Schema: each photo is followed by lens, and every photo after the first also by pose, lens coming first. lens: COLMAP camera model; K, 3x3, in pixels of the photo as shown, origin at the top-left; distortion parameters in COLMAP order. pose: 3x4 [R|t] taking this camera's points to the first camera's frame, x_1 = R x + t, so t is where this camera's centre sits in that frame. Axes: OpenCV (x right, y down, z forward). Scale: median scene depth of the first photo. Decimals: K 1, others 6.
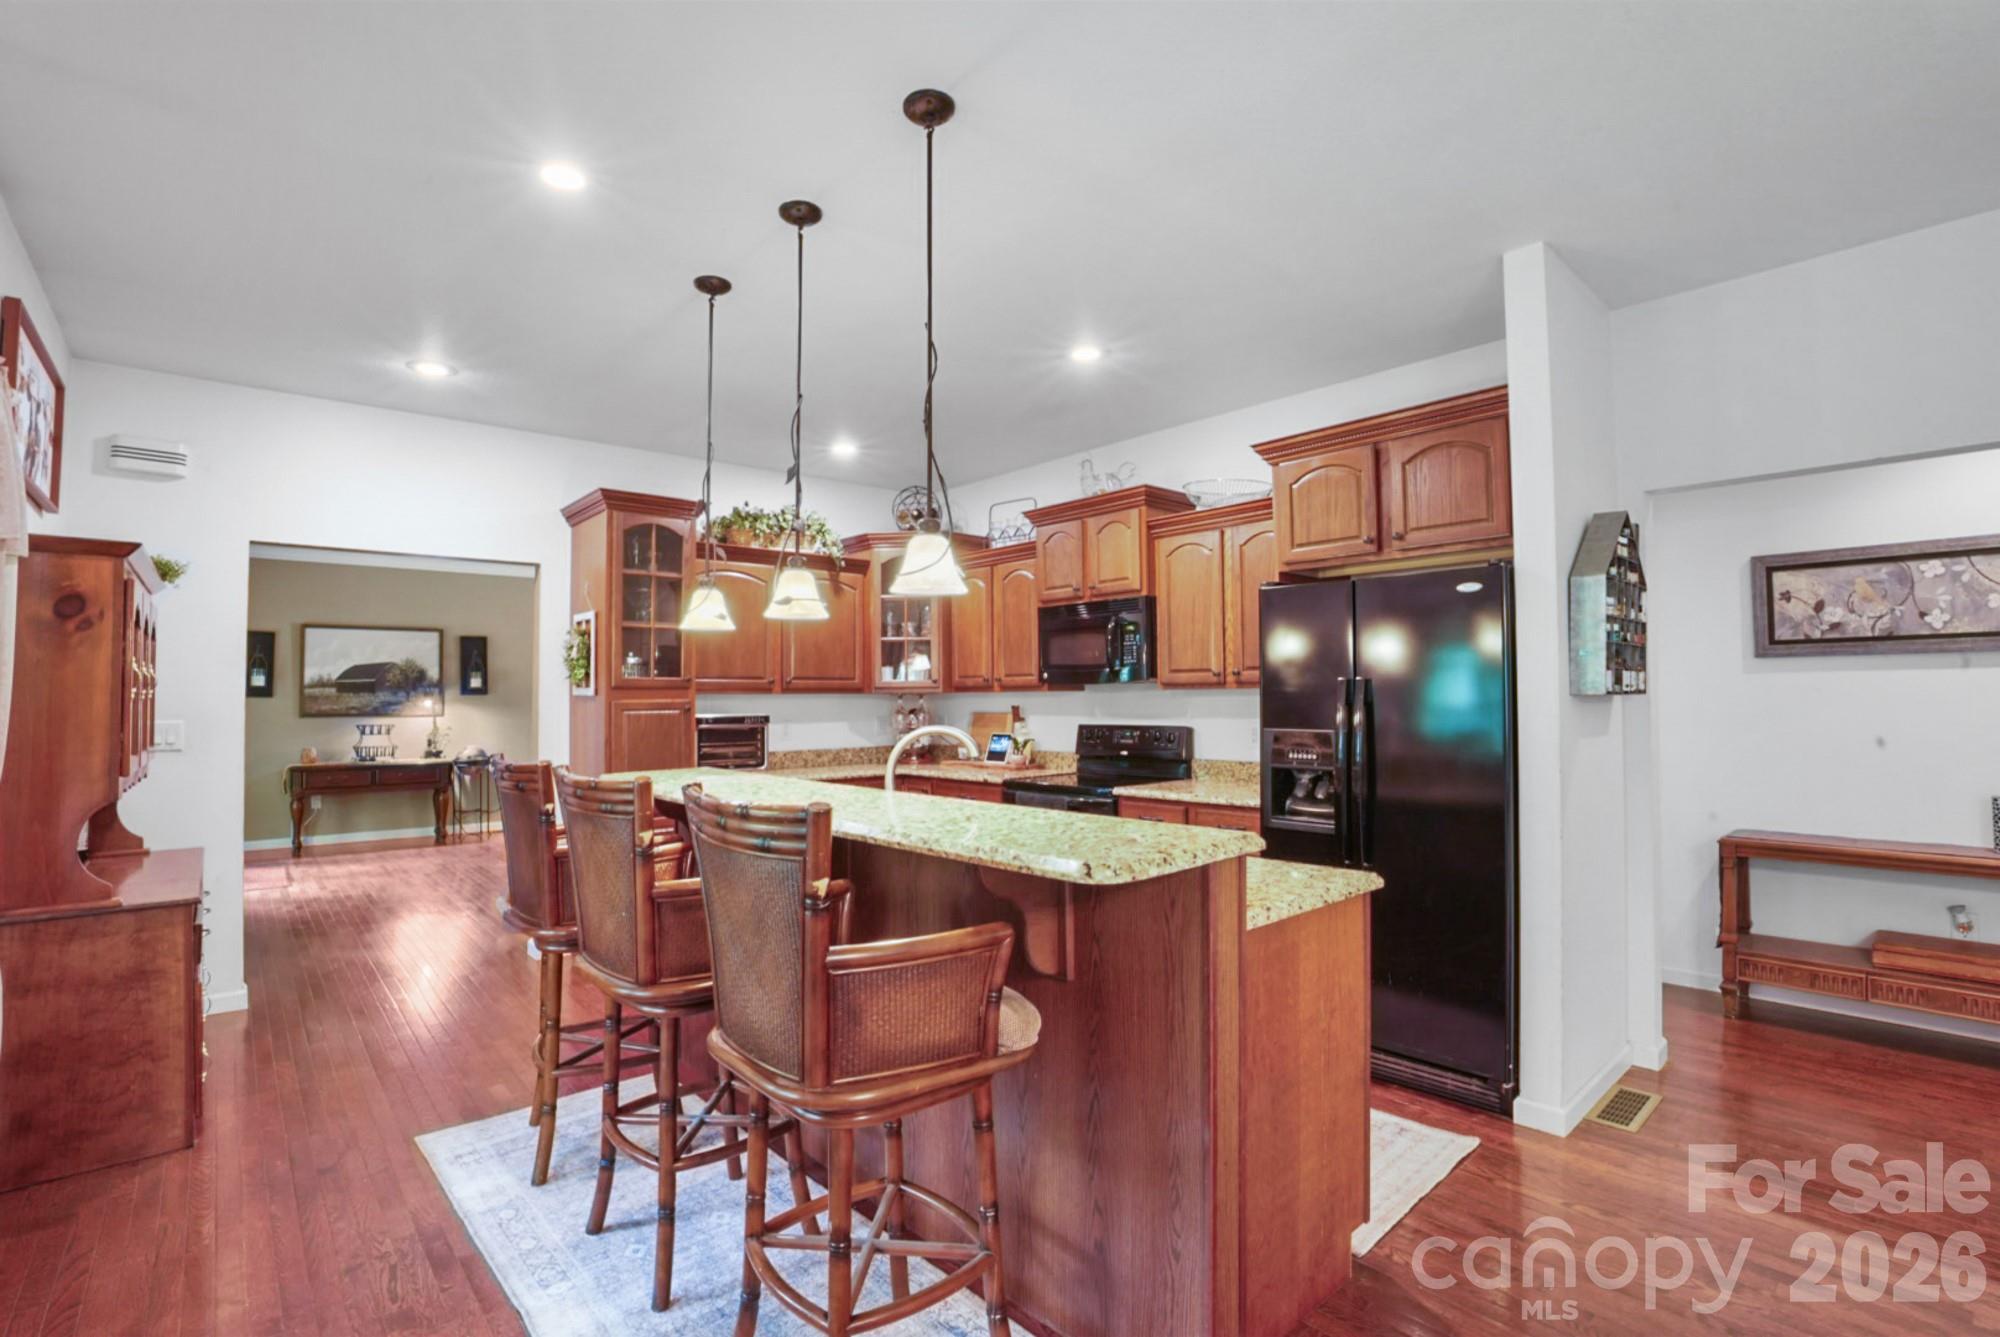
lens RADIAL K [[915.4, 0, 1019.1], [0, 915.4, 671.6], [0, 0, 1]] dist [-0.059238, 0.000347]
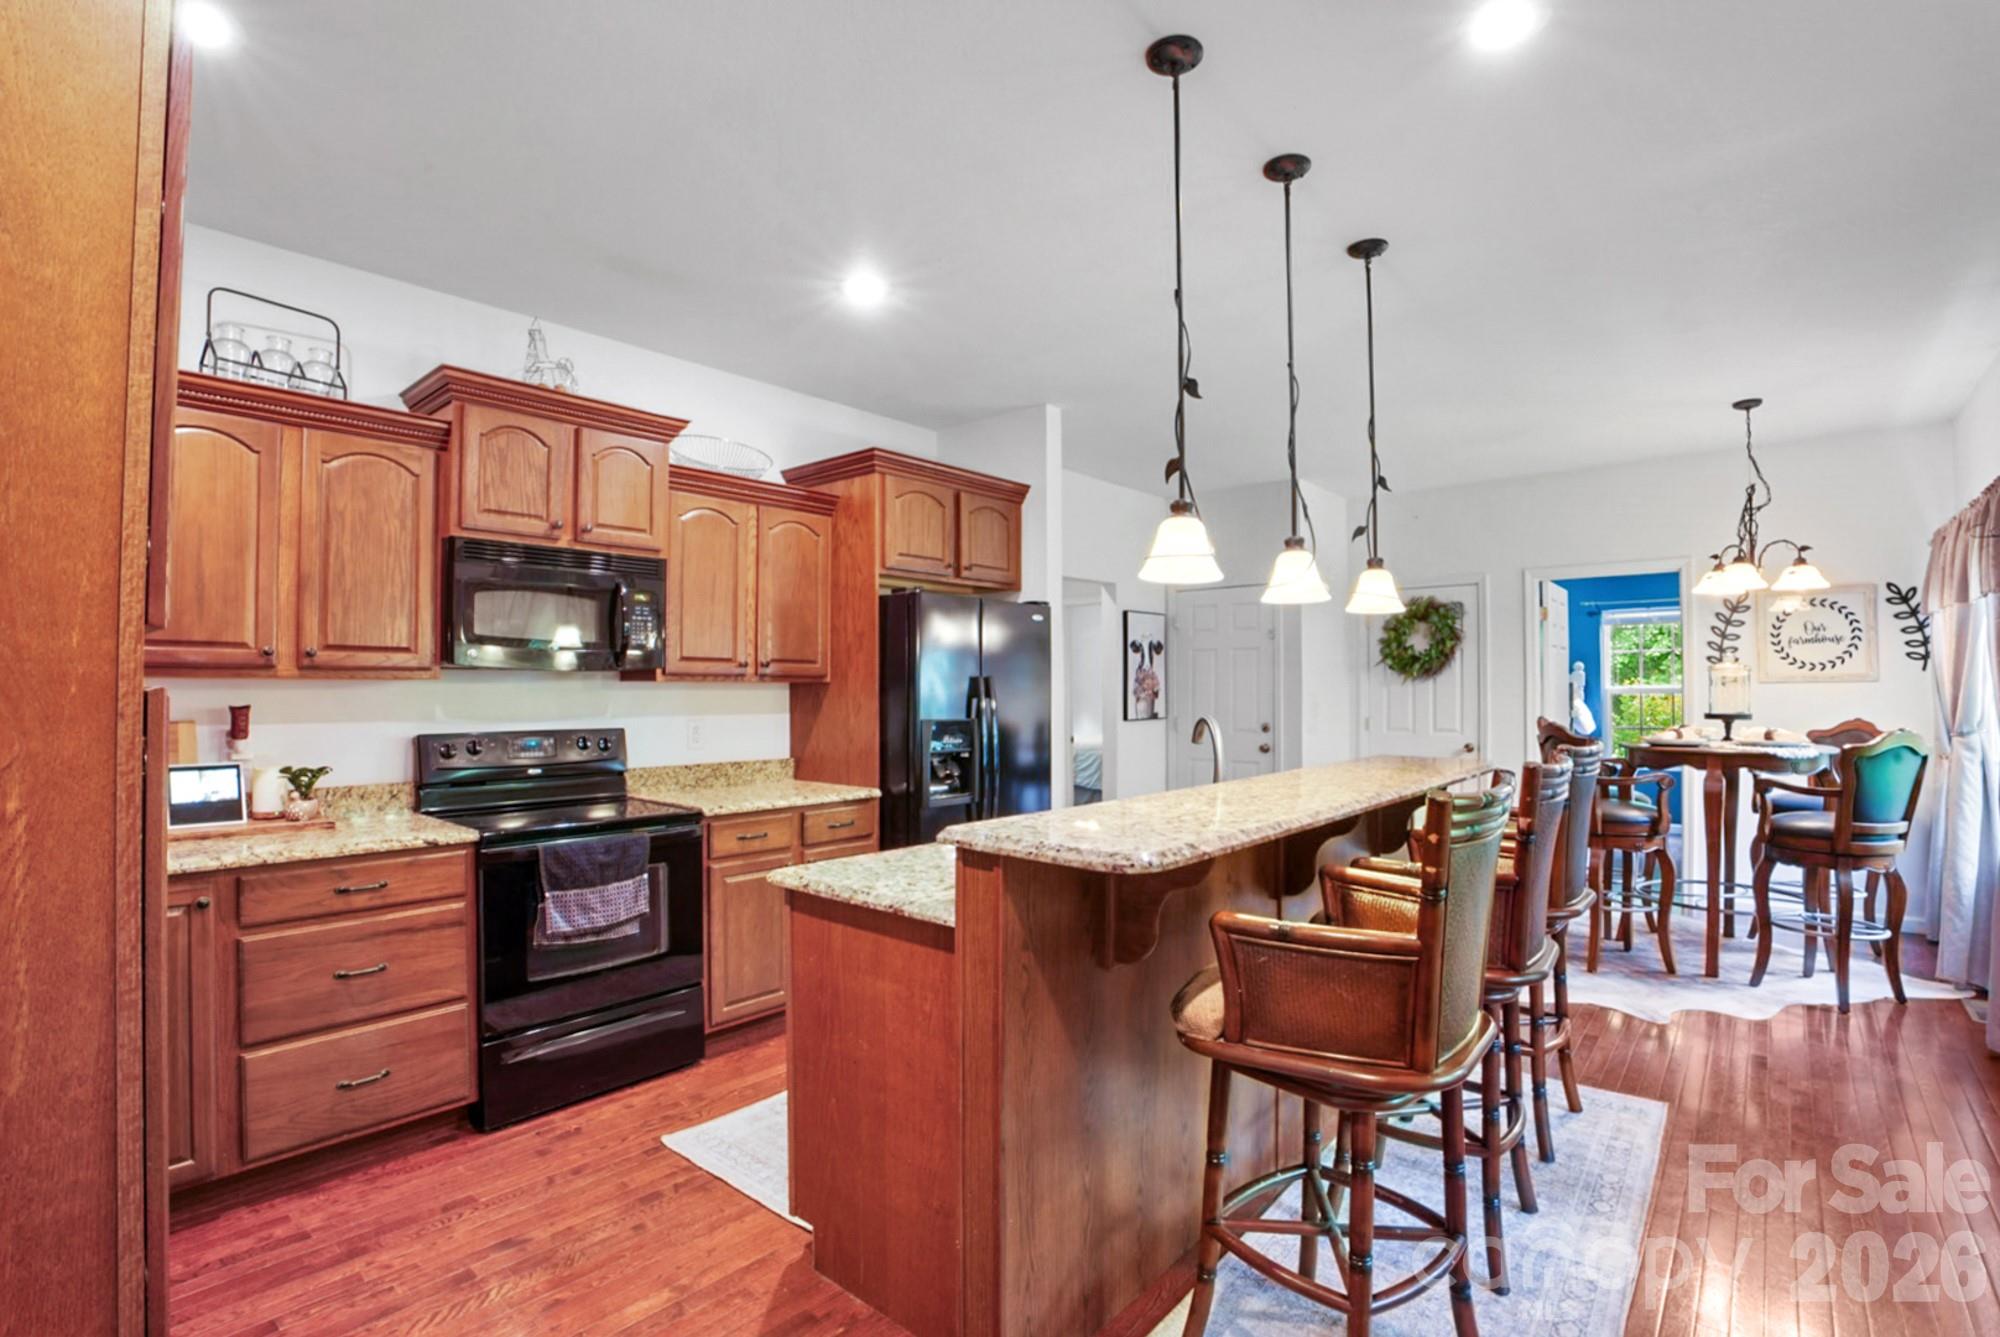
lens RADIAL K [[886.9, 0, 1000.0], [0, 886.9, 668.5], [0, 0, 1]] dist [-0.055991, 0.015061]
pose [[-0.083871, 0.031258, 0.995986, -0.598251], [-0.025259, 0.999120, -0.033484, 0.025951], [-0.996156, -0.027966, -0.083008, 0.748066]]
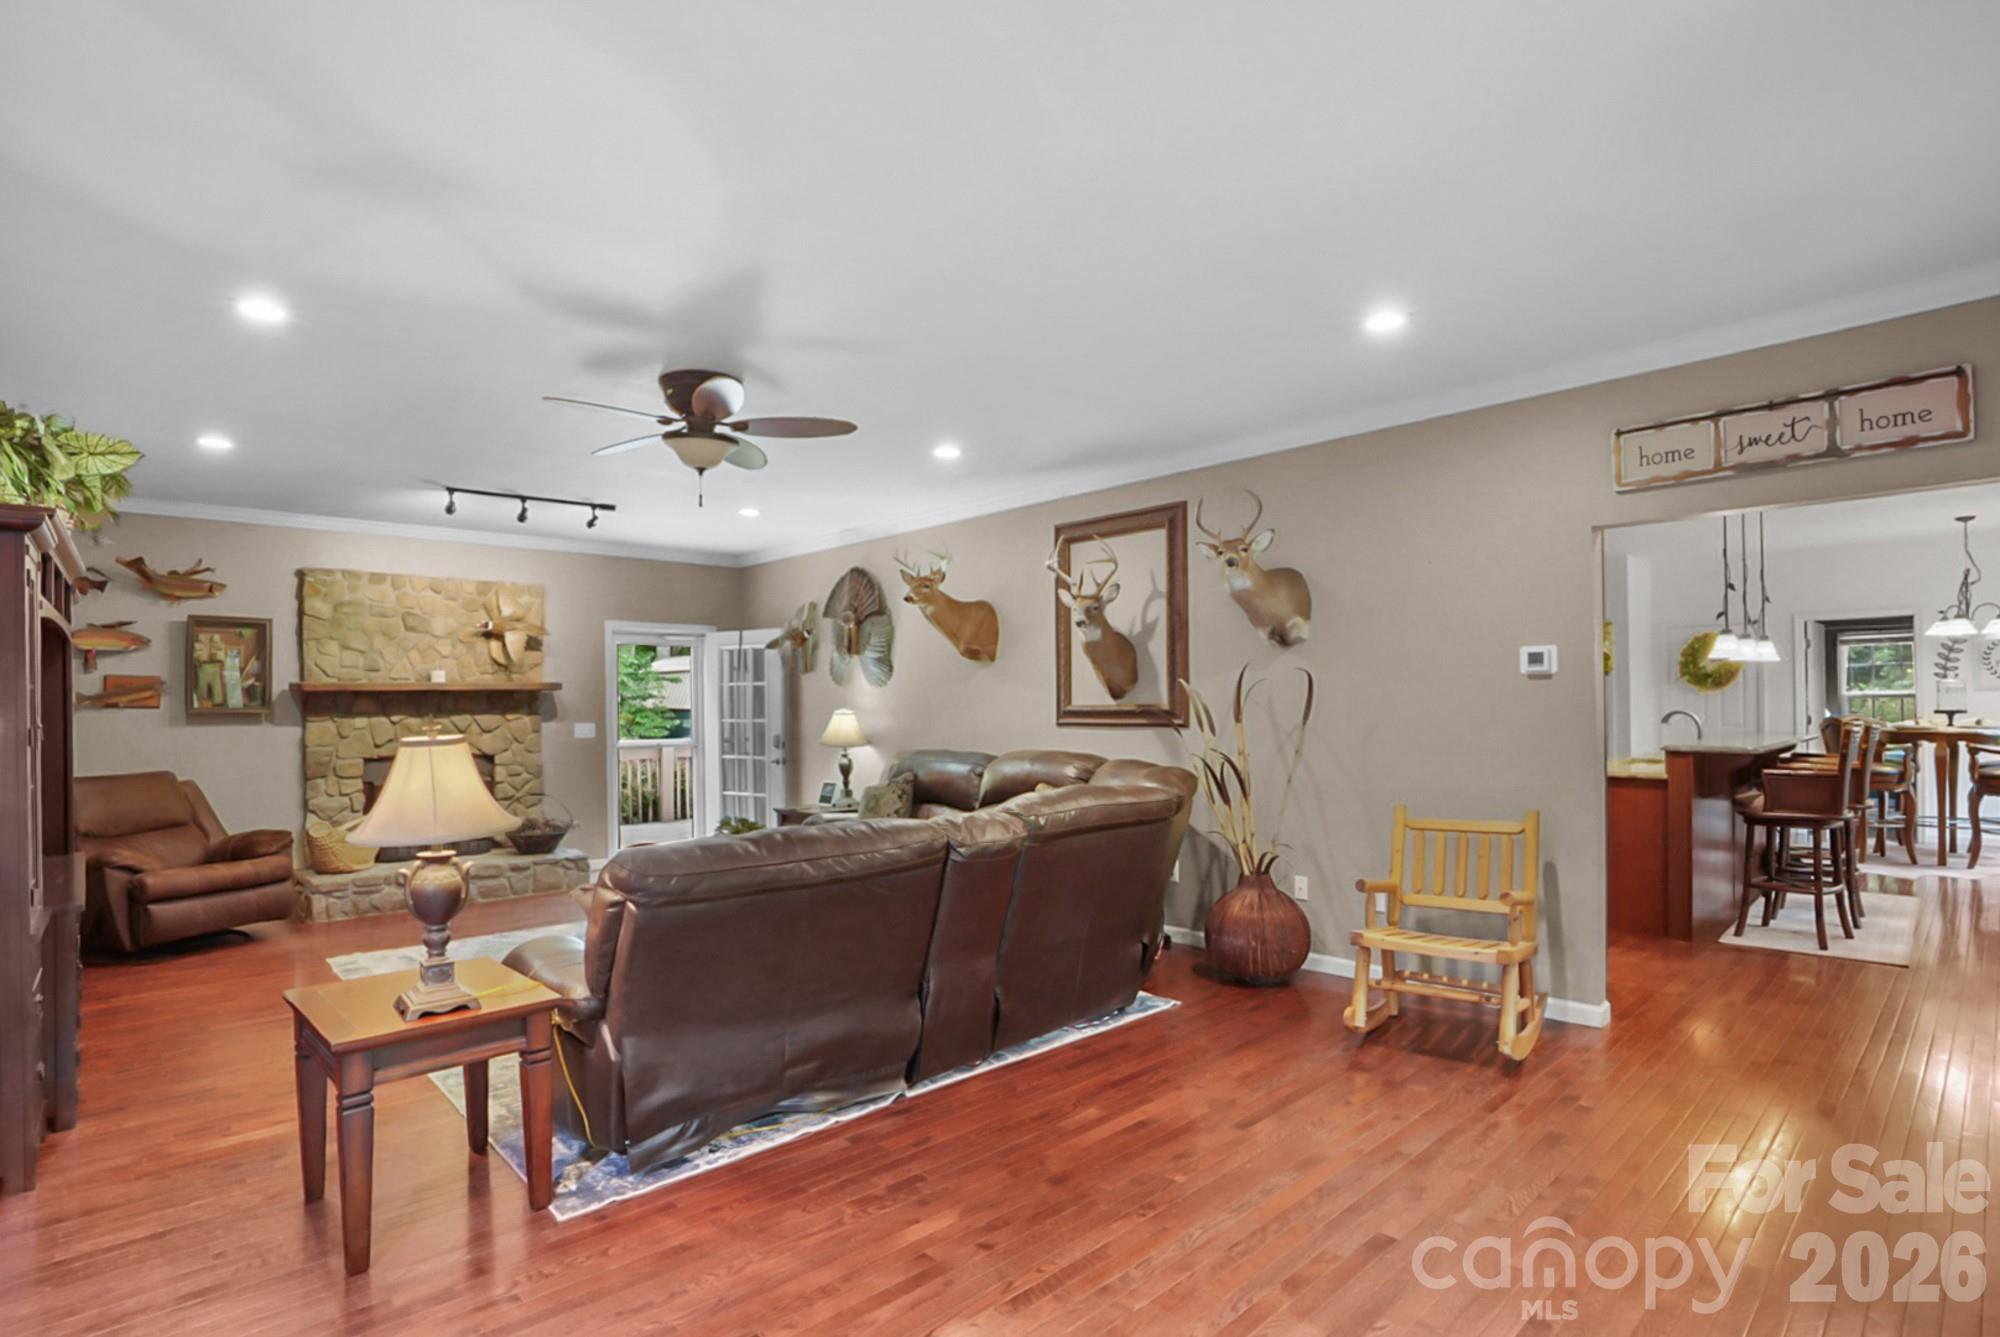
lens RADIAL K [[977.3, 0, 973.1], [0, 977.3, 688.2], [0, 0, 1]] dist [-0.001939, -0.000231]
pose [[-0.000678, 0.020360, 0.999792, -1.411268], [-0.015264, 0.999676, -0.020368, 0.046191], [-0.999883, -0.015274, -0.000367, 1.563740]]
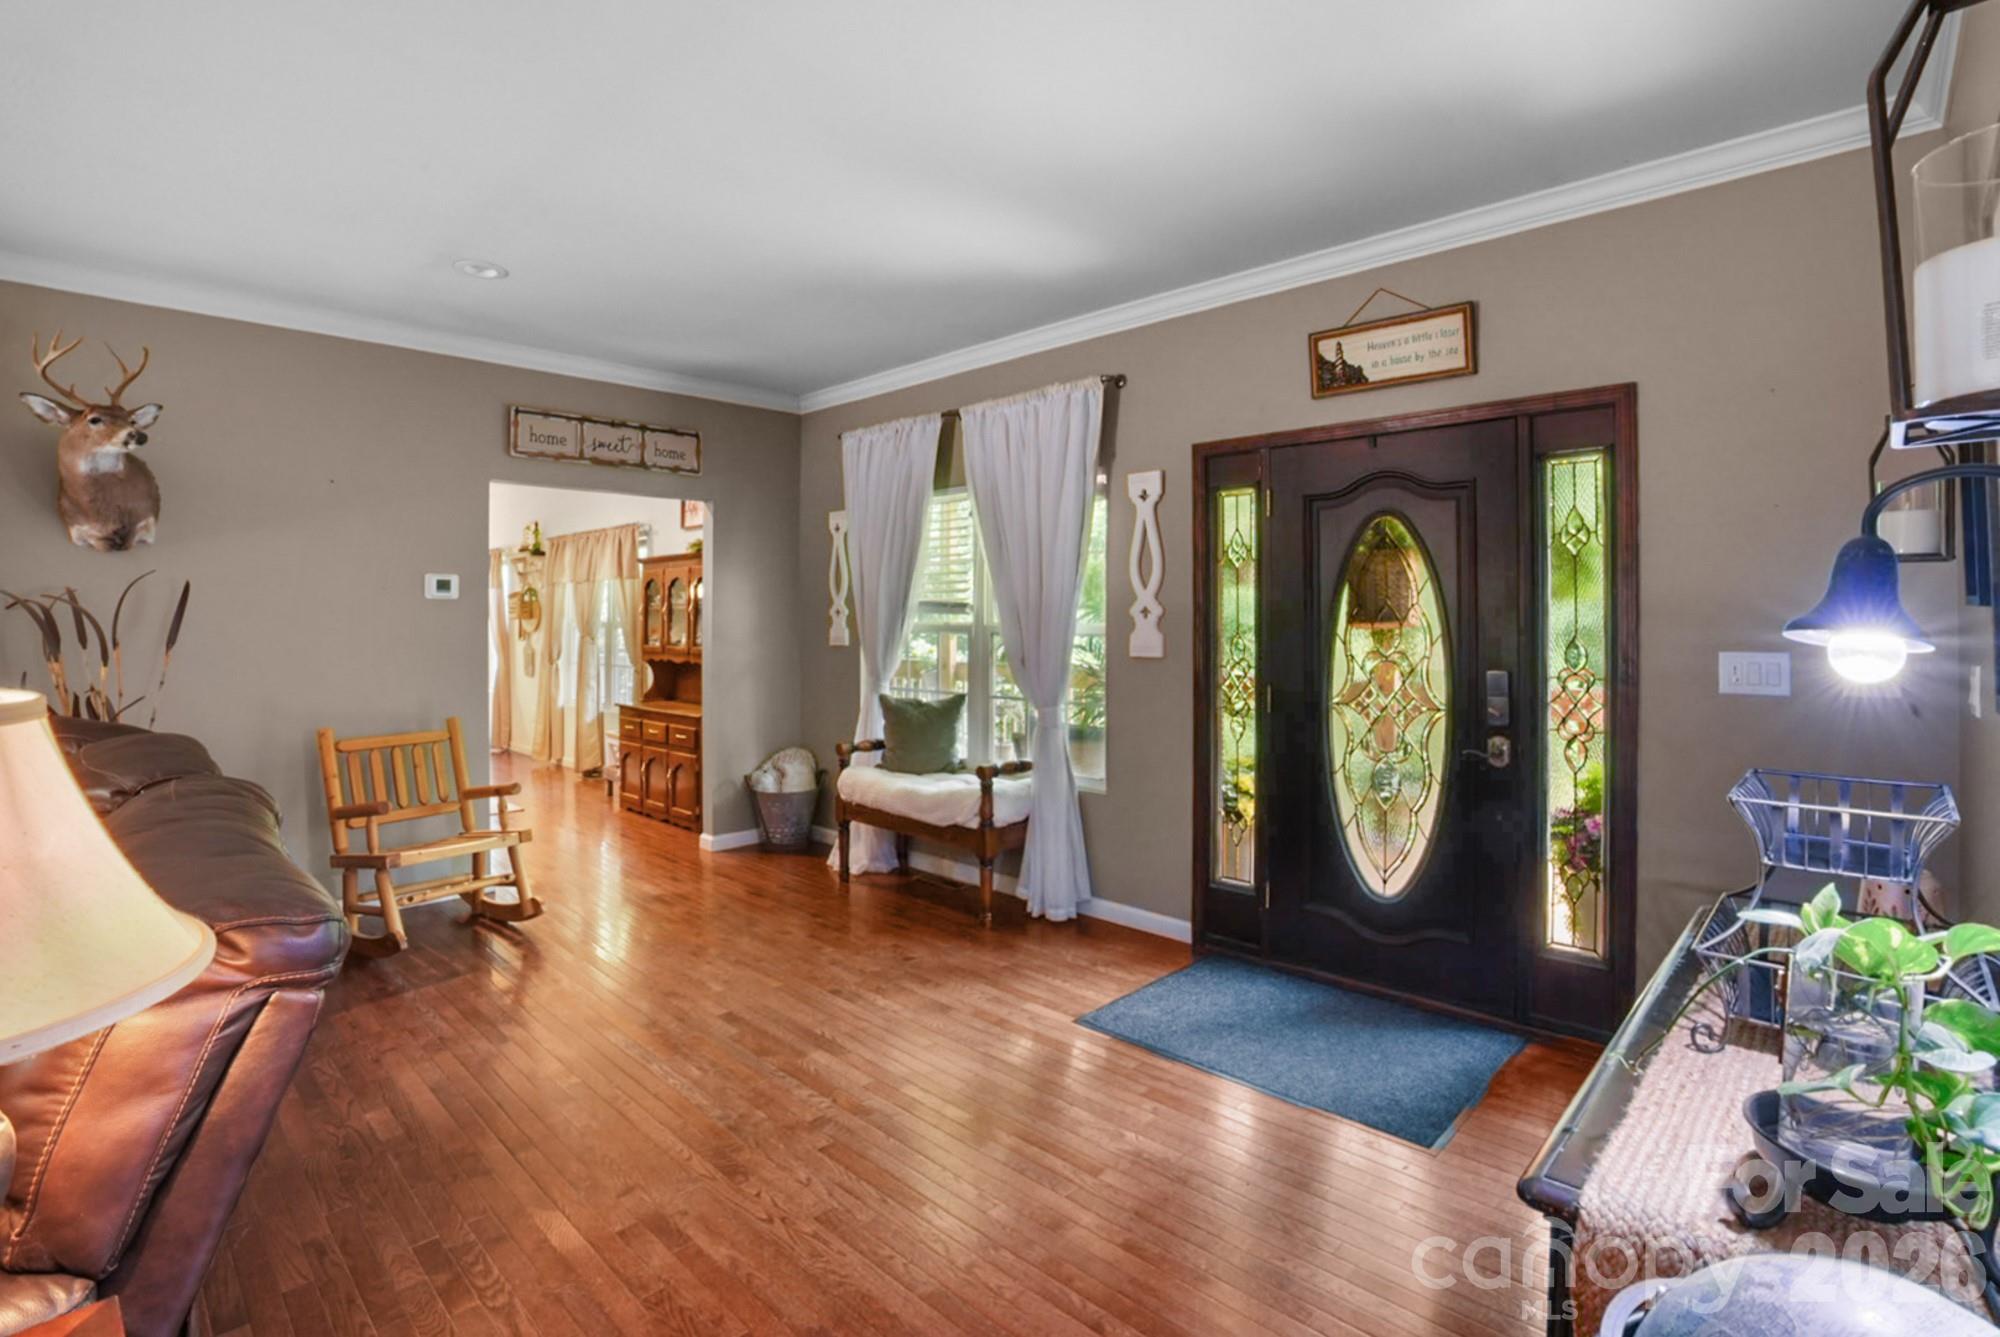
lens RADIAL K [[945.1, 0, 1009.4], [0, 945.1, 619.6], [0, 0, 1]] dist [-0.064607, -0.000020]
pose [[-0.997388, 0.010257, -0.071500, -1.039359], [0.012099, 0.999605, -0.025379, 0.060071], [0.071212, -0.026178, -0.997118, 2.038446]]
